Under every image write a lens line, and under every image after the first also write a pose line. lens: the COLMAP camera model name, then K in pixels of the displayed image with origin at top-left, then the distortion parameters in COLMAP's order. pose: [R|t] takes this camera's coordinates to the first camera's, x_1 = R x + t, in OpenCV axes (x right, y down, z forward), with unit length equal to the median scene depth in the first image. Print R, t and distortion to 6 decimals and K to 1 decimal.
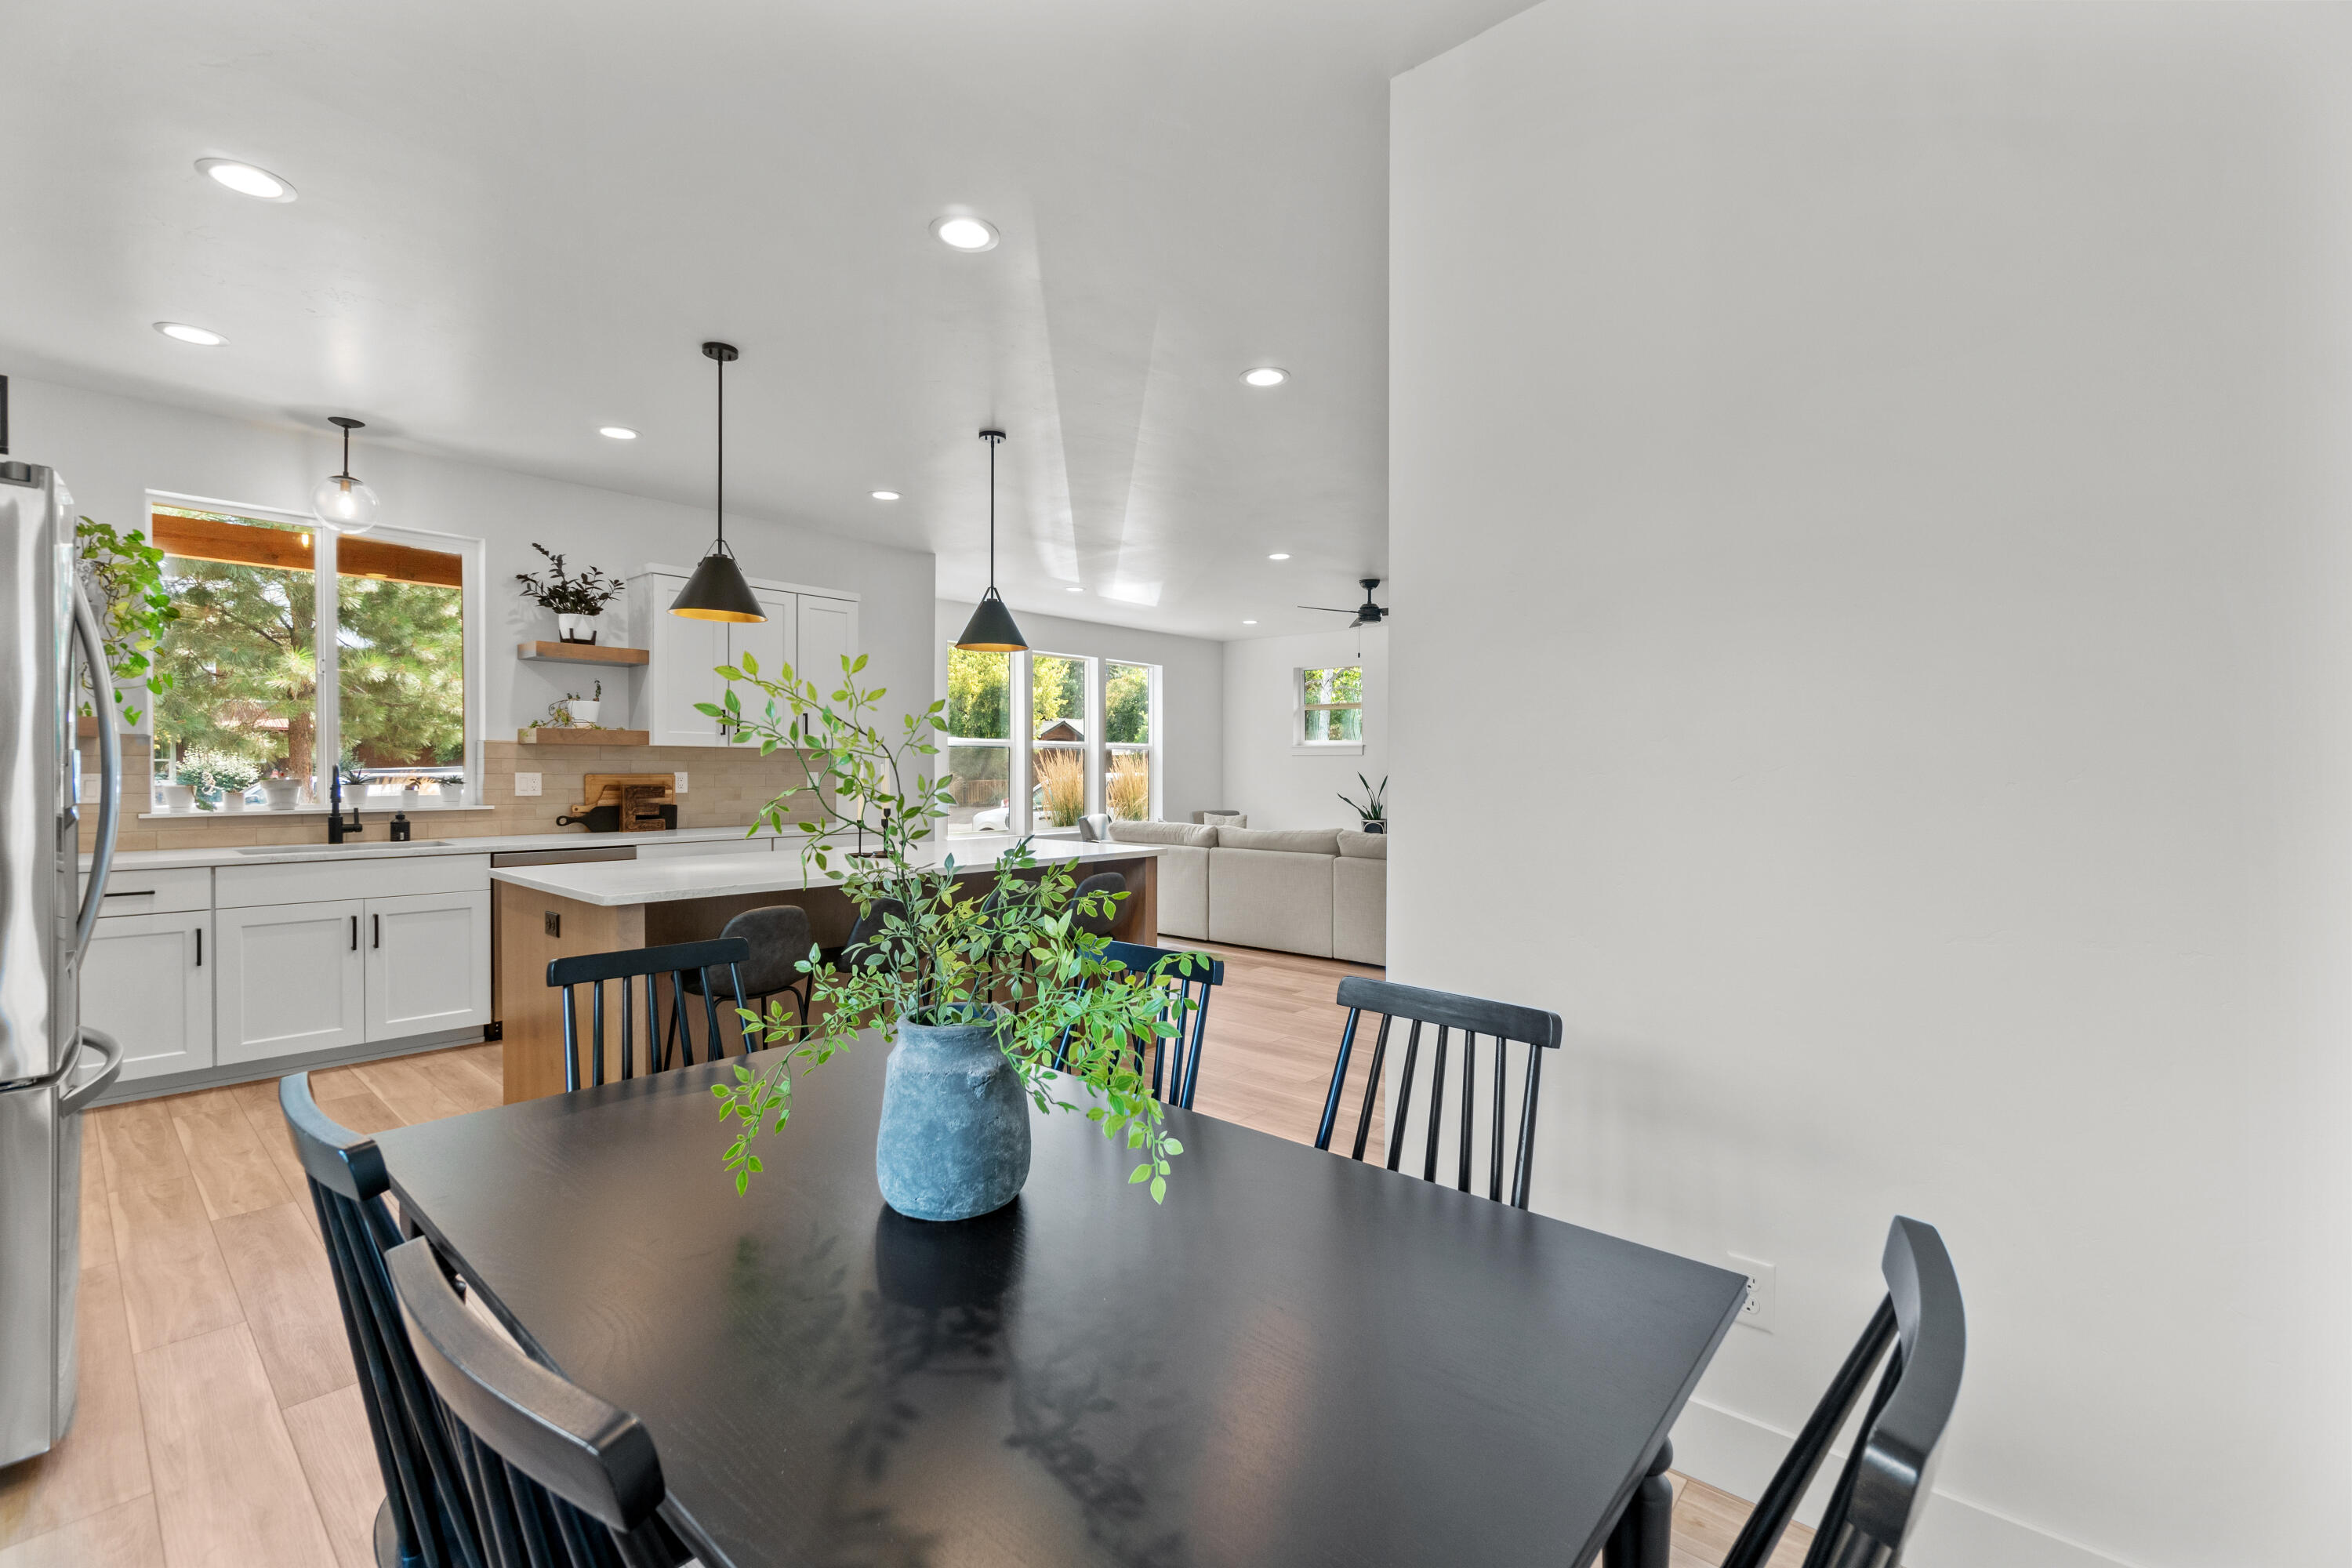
lens RADIAL K [[1029.5, 0, 1163.7], [0, 1029.5, 791.6], [0, 0, 1]] dist [-0.008391, 0.003719]
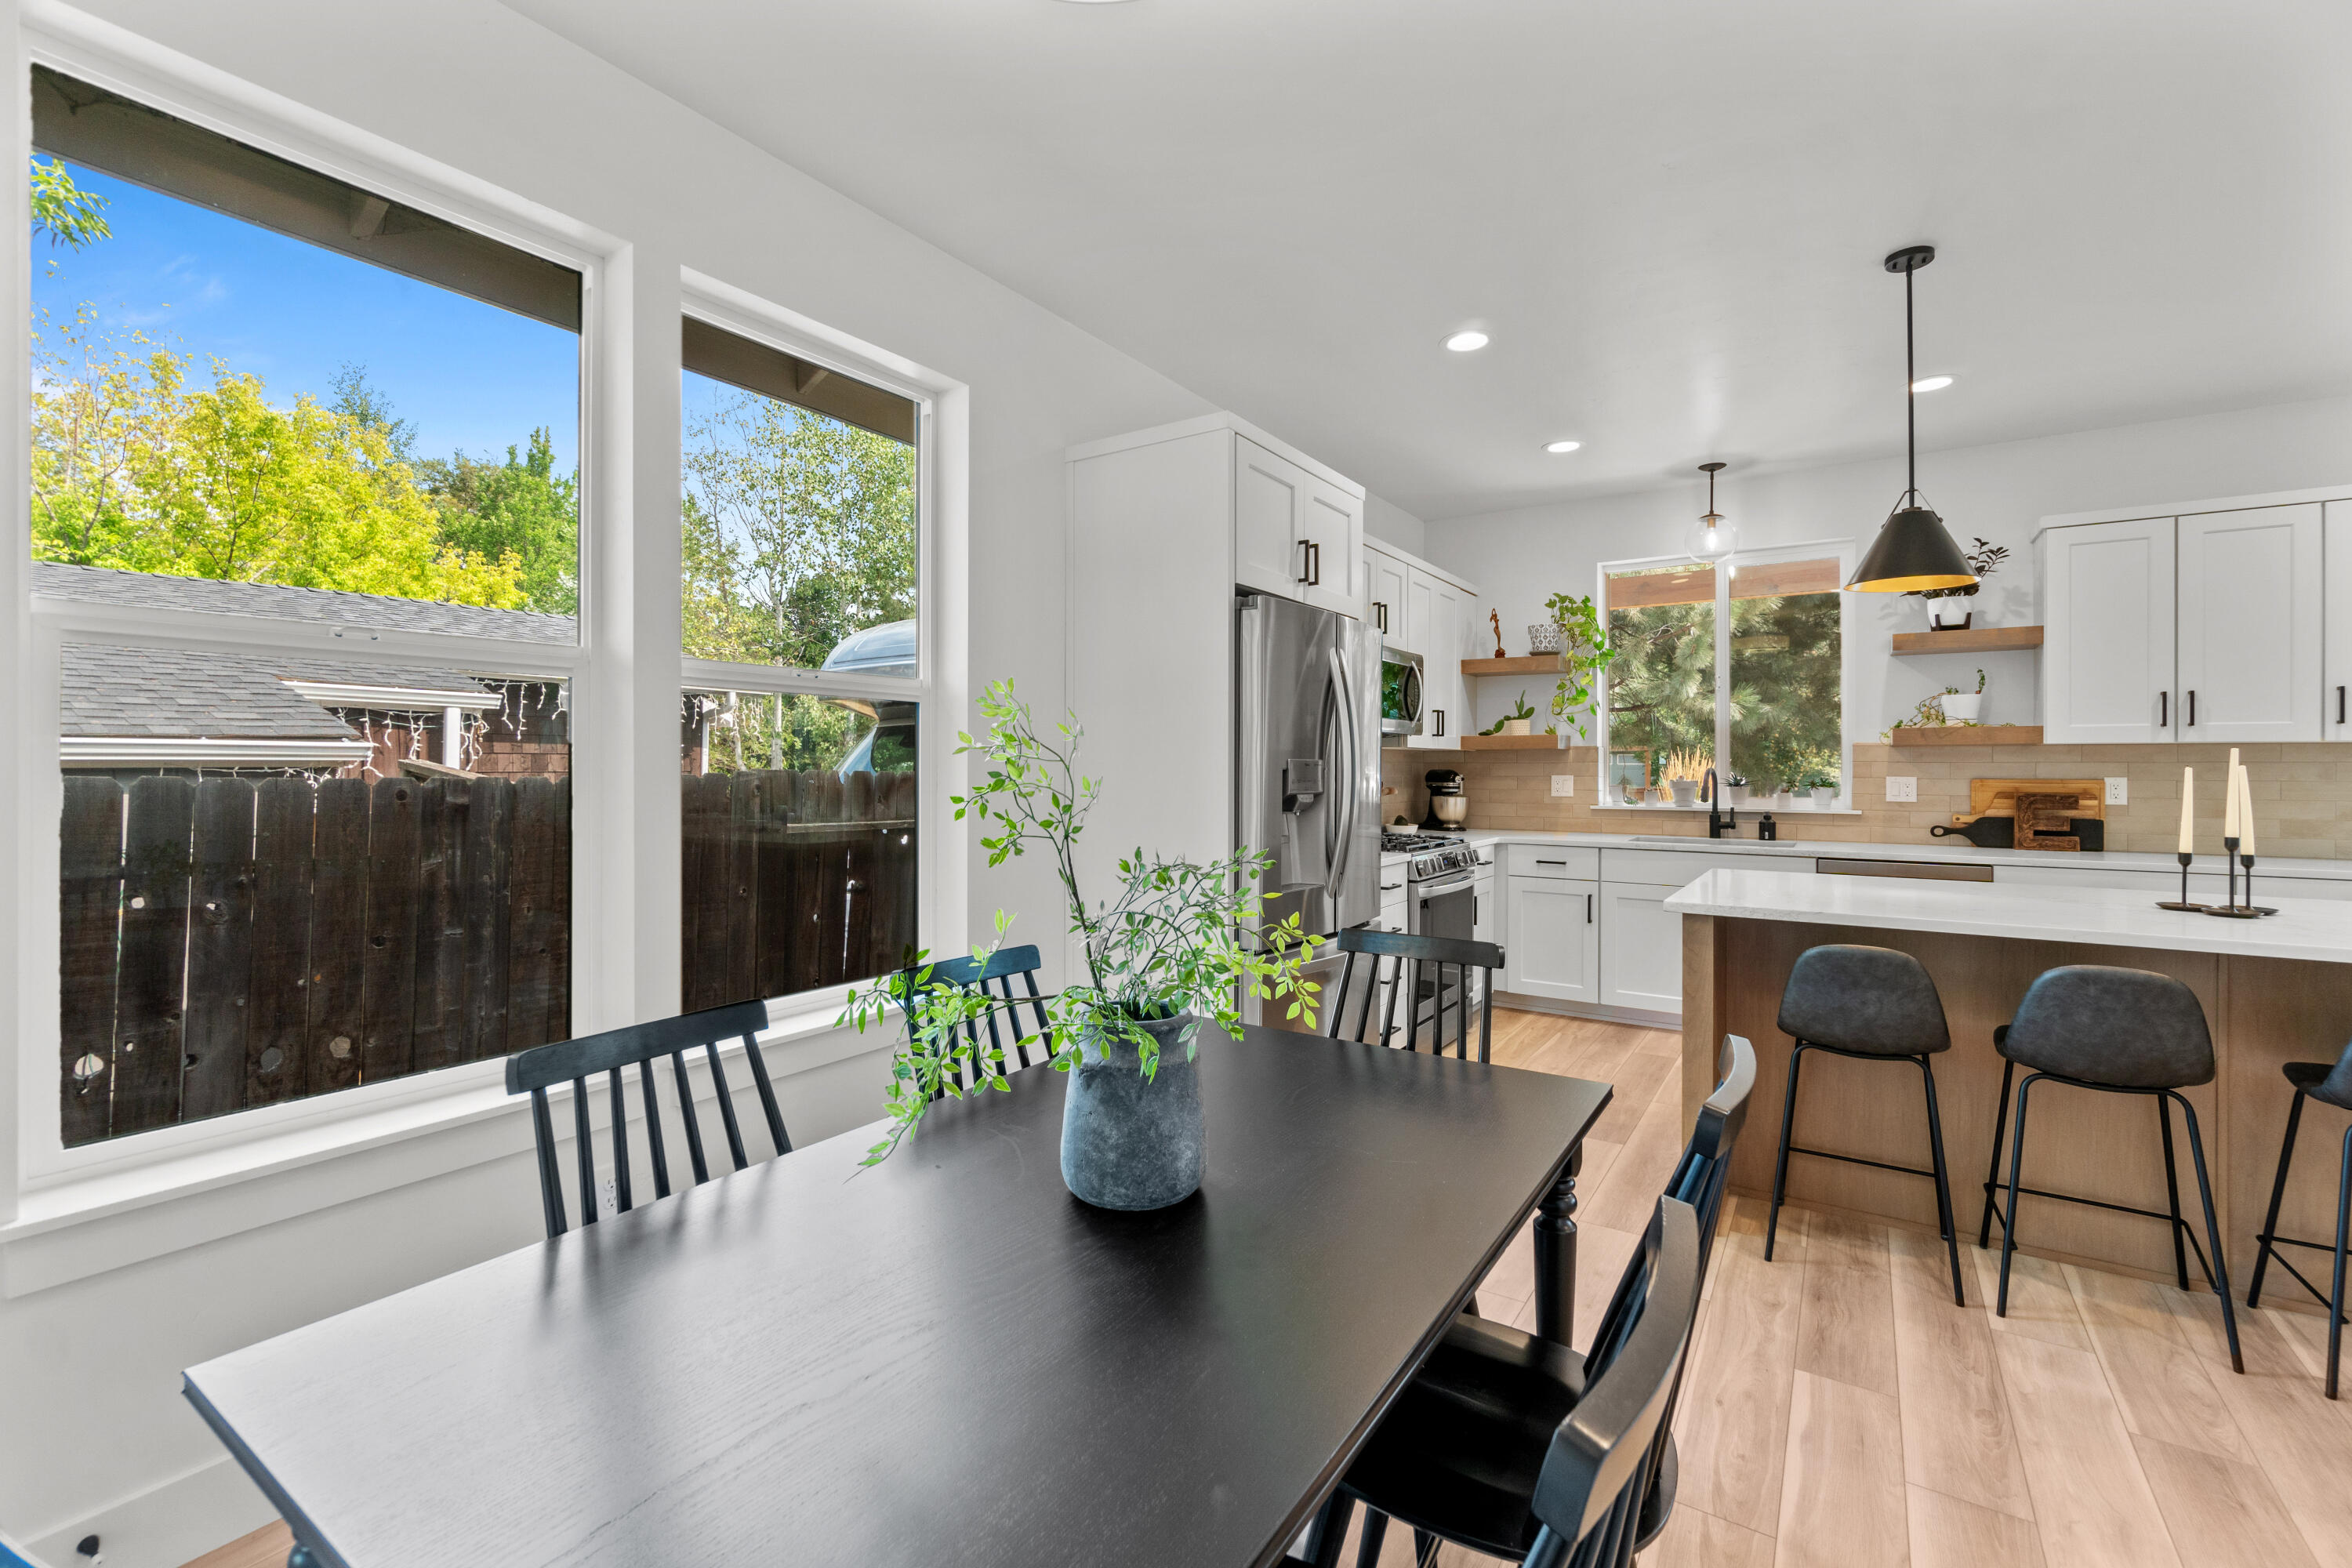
lens RADIAL K [[1029.5, 0, 1185.9], [0, 1029.5, 767.6], [0, 0, 1]] dist [-0.008391, 0.003719]
pose [[0.130524, -0.003072, -0.991440, 0.215640], [-0.025443, 0.999655, -0.006447, -0.004354], [0.991119, 0.026067, 0.130401, 0.242838]]
